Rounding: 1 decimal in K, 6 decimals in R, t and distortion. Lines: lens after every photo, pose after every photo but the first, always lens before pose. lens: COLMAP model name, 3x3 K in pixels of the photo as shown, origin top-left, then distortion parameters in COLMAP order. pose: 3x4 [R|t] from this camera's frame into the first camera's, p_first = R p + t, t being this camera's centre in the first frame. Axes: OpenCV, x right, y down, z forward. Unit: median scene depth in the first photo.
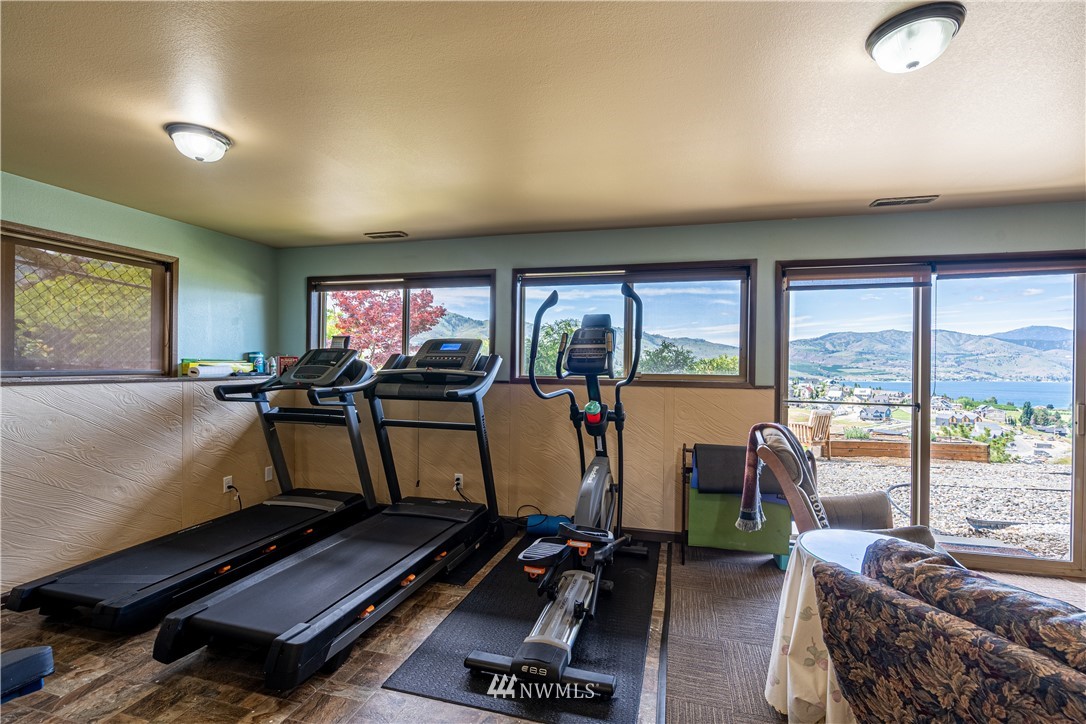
lens RADIAL K [[503.8, 0, 548.7], [0, 503.8, 363.8], [0, 0, 1]] dist [-0.010948, 0.006175]
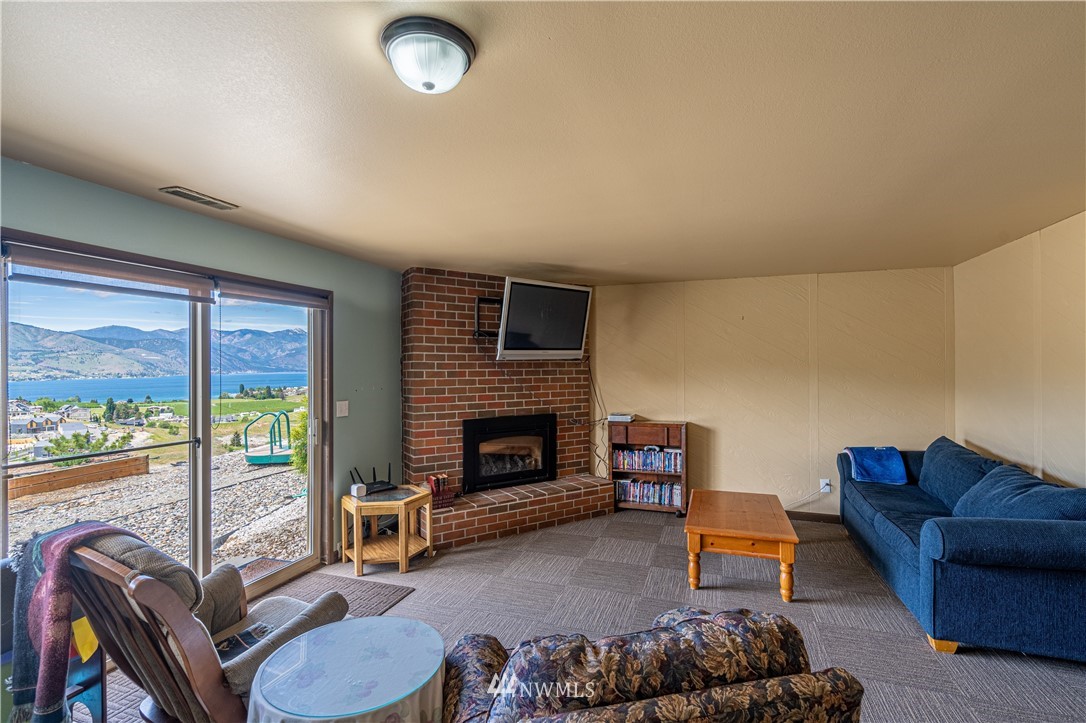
lens RADIAL K [[503.8, 0, 545.0], [0, 503.8, 364.1], [0, 0, 1]] dist [-0.010948, 0.006175]
pose [[0.092208, -0.006038, 0.995721, -0.066531], [0.000797, 0.999982, 0.005990, -0.054132], [-0.995739, 0.000241, 0.092212, 0.345570]]
